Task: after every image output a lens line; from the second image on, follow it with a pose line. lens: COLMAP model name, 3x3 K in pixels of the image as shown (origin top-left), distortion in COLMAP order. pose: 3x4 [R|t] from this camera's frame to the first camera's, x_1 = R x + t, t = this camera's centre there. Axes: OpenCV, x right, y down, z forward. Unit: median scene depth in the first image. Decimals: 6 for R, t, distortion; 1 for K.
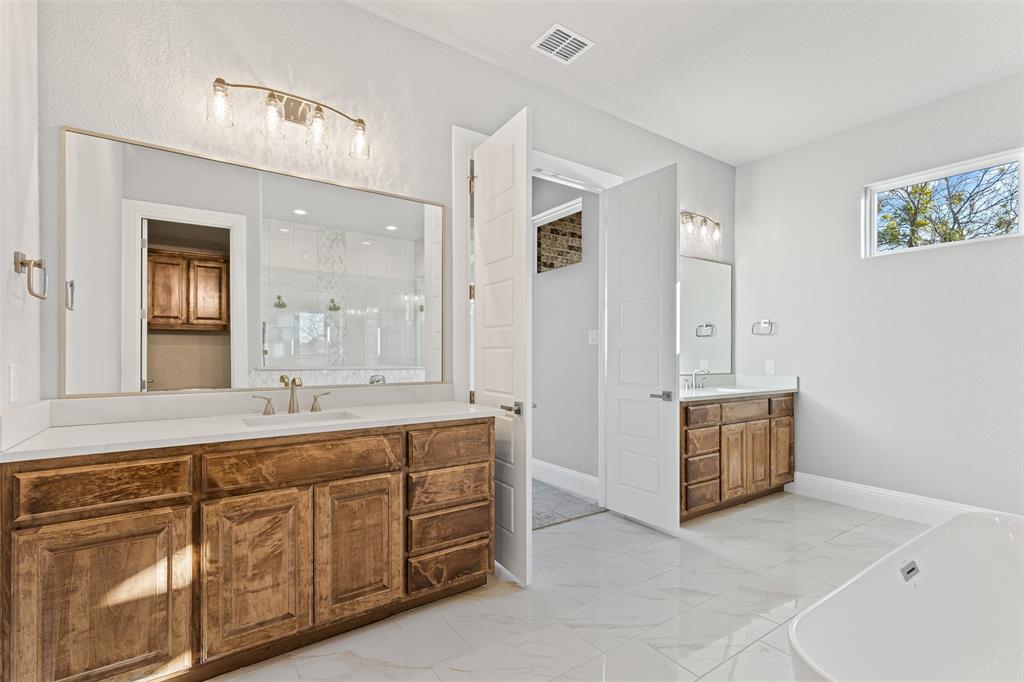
lens RADIAL K [[471.7, 0, 532.7], [0, 471.7, 351.7], [0, 0, 1]] dist [0.016686, -0.000419]
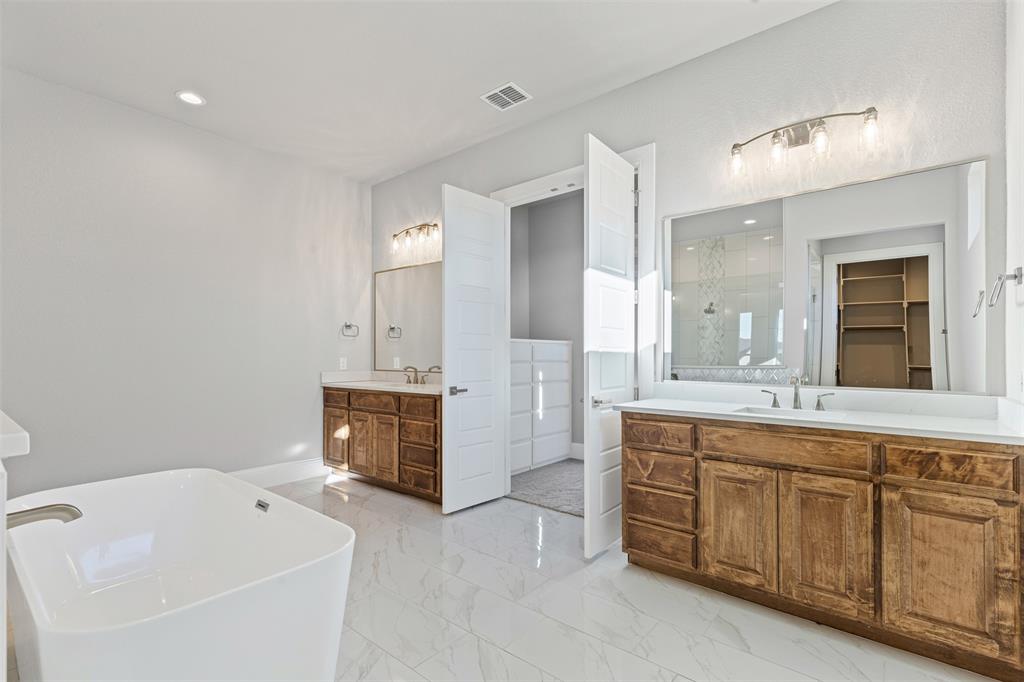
lens RADIAL K [[471.7, 0, 512.4], [0, 471.7, 350.8], [0, 0, 1]] dist [0.016686, -0.000419]
pose [[0.250757, -0.010780, -0.967990, 1.629934], [0.008542, 0.999924, -0.008923, 0.012243], [0.968013, -0.006031, 0.250829, 0.951391]]
